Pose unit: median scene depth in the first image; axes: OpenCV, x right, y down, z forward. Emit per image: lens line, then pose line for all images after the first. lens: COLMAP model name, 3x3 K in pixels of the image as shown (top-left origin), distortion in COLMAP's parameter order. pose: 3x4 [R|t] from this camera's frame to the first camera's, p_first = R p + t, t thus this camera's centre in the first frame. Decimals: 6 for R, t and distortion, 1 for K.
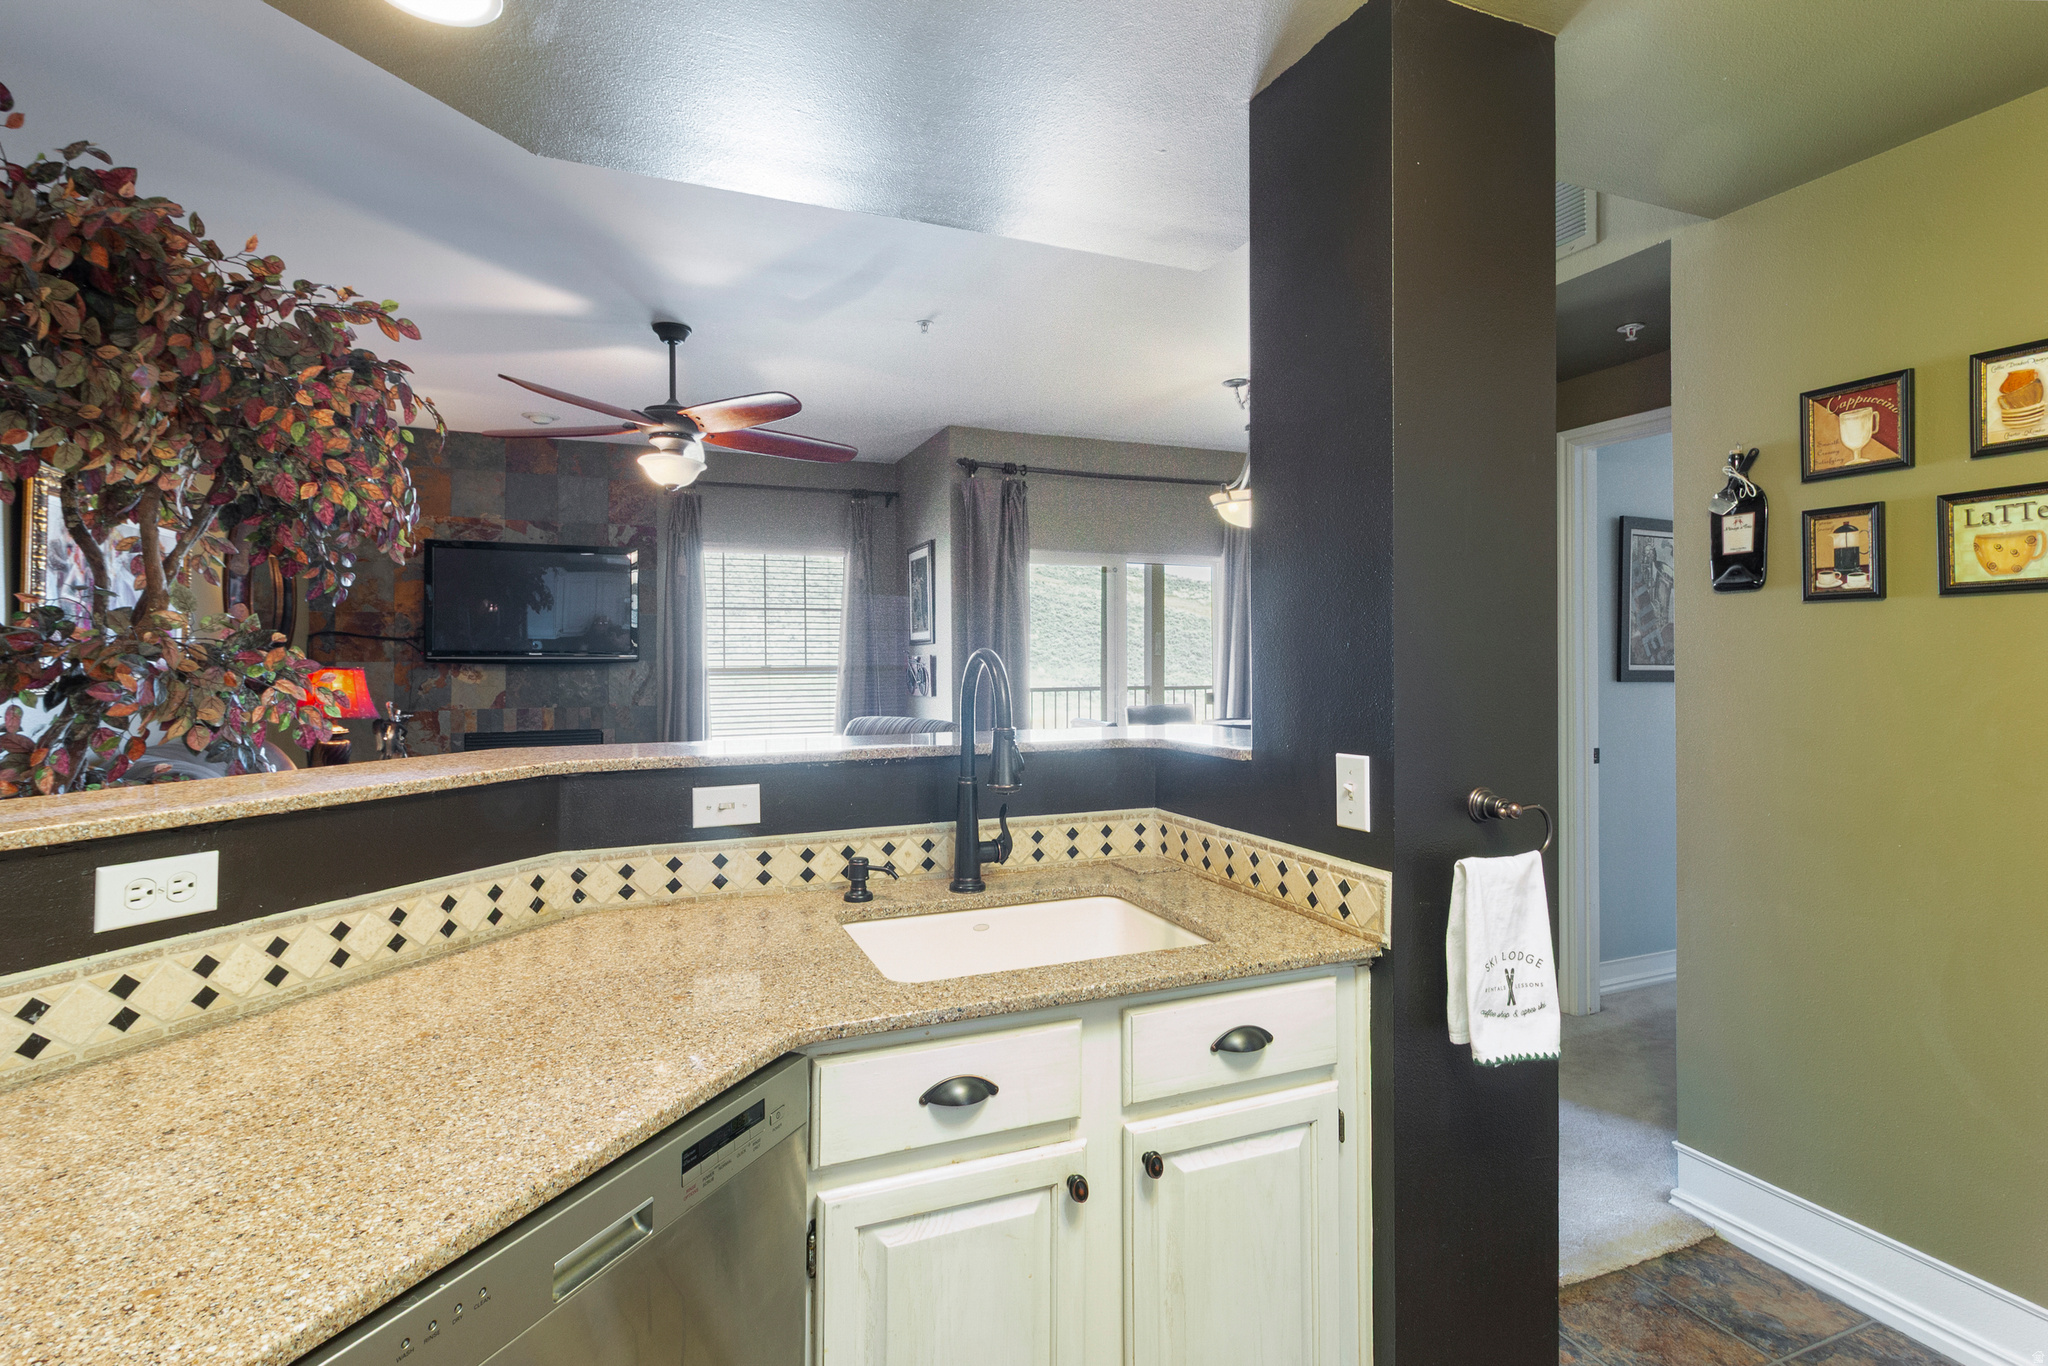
lens RADIAL K [[978.9, 0, 1010.8], [0, 978.9, 661.4], [0, 0, 1]] dist [-0.002297, 0.001966]
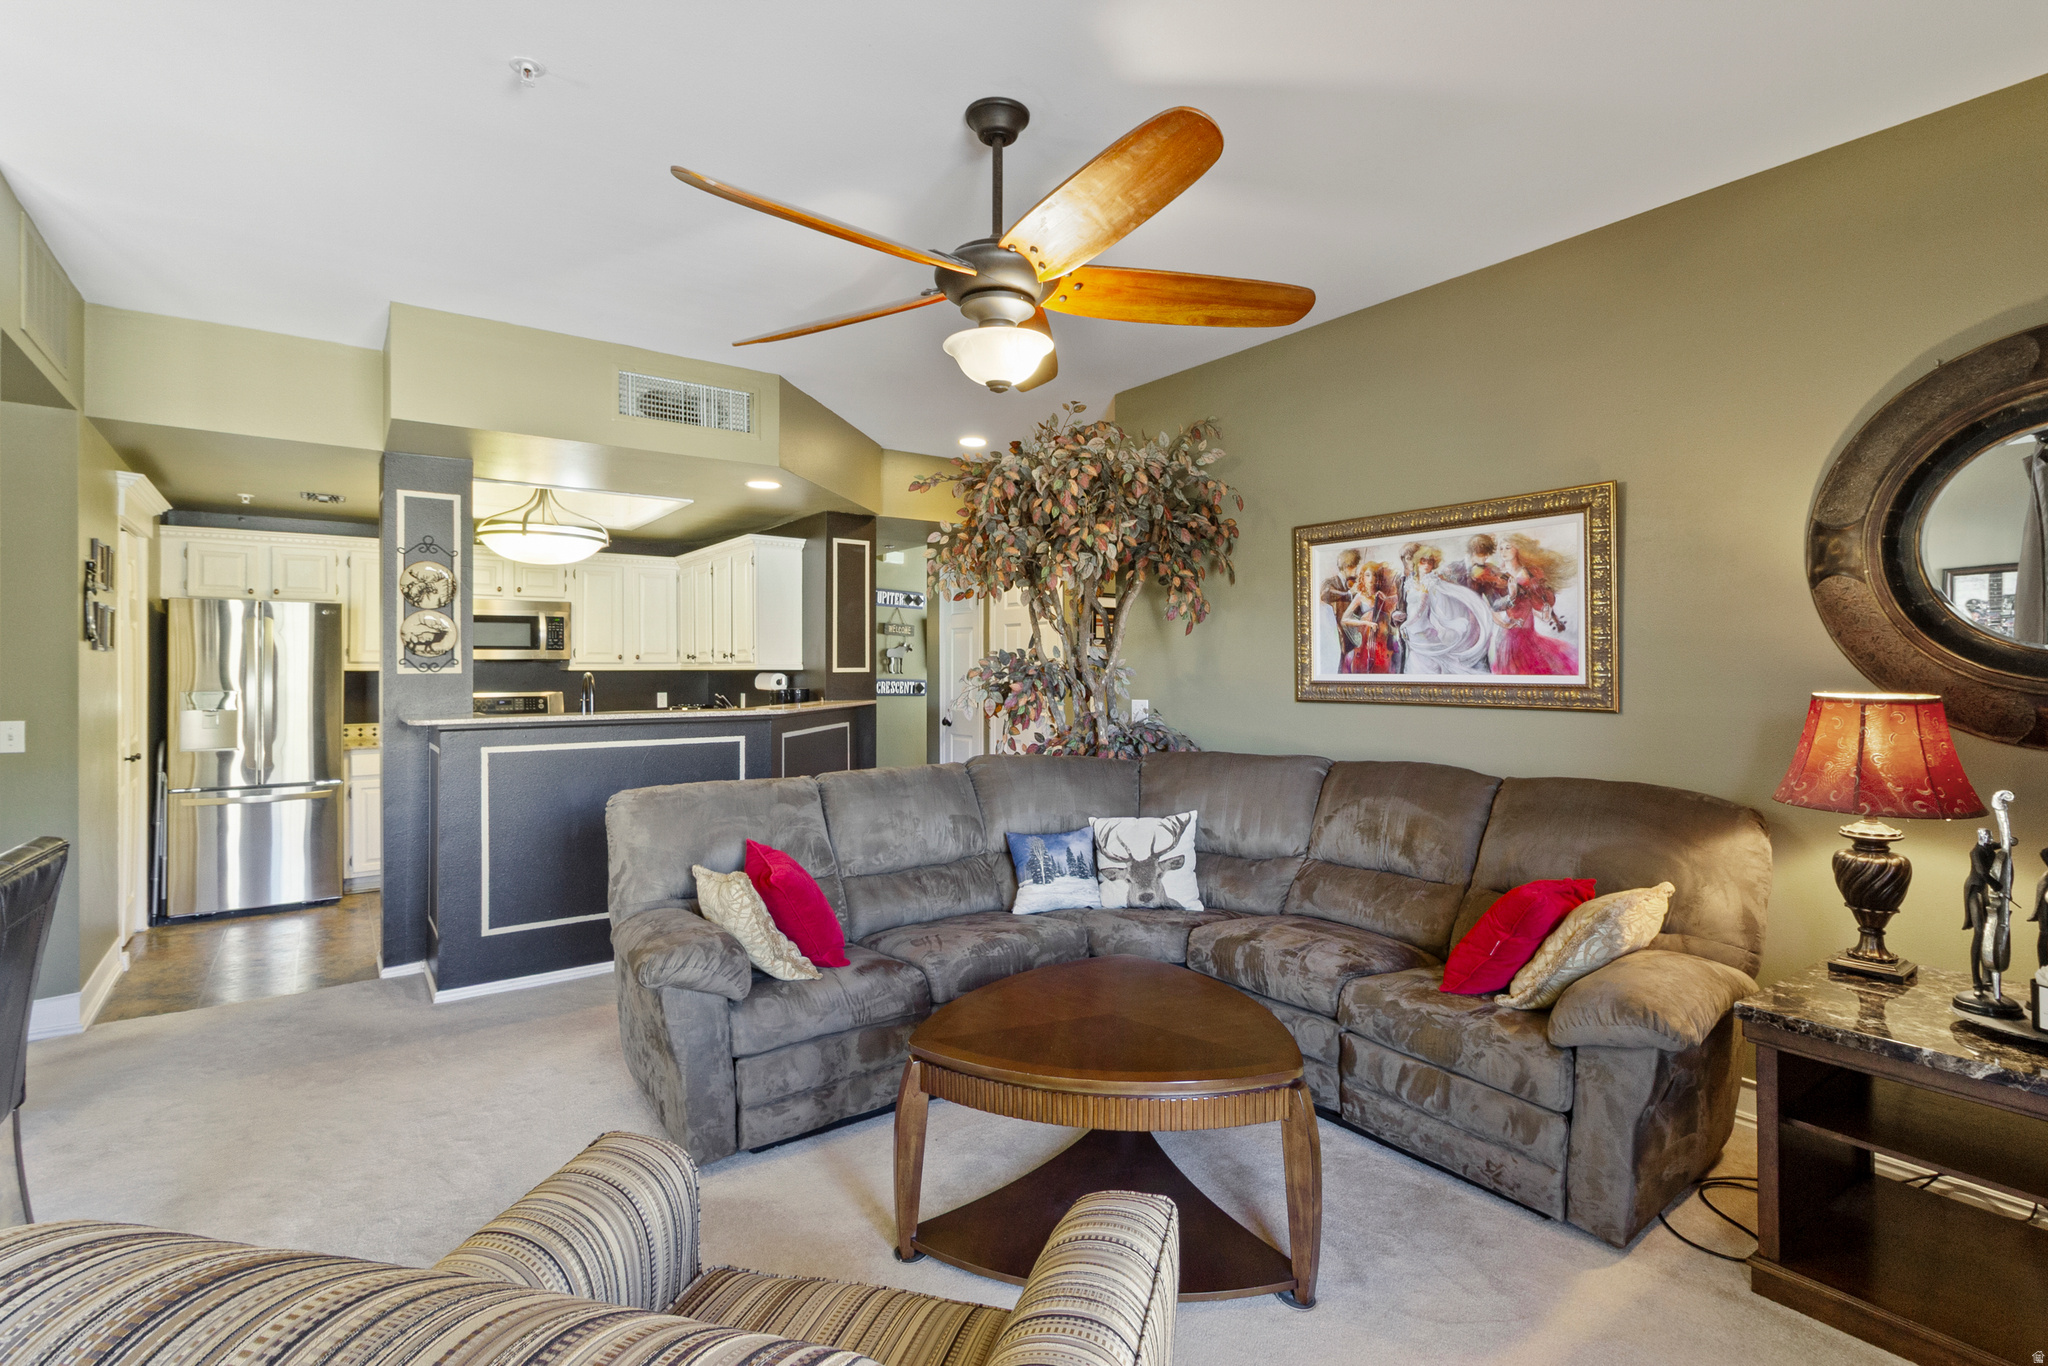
lens RADIAL K [[978.9, 0, 1062.1], [0, 978.9, 676.5], [0, 0, 1]] dist [-0.002297, 0.001966]
pose [[-0.969717, 0.011433, -0.243965, -0.159425], [0.008547, 0.999880, 0.012882, -0.010290], [0.244083, 0.010406, -0.969698, 1.072207]]
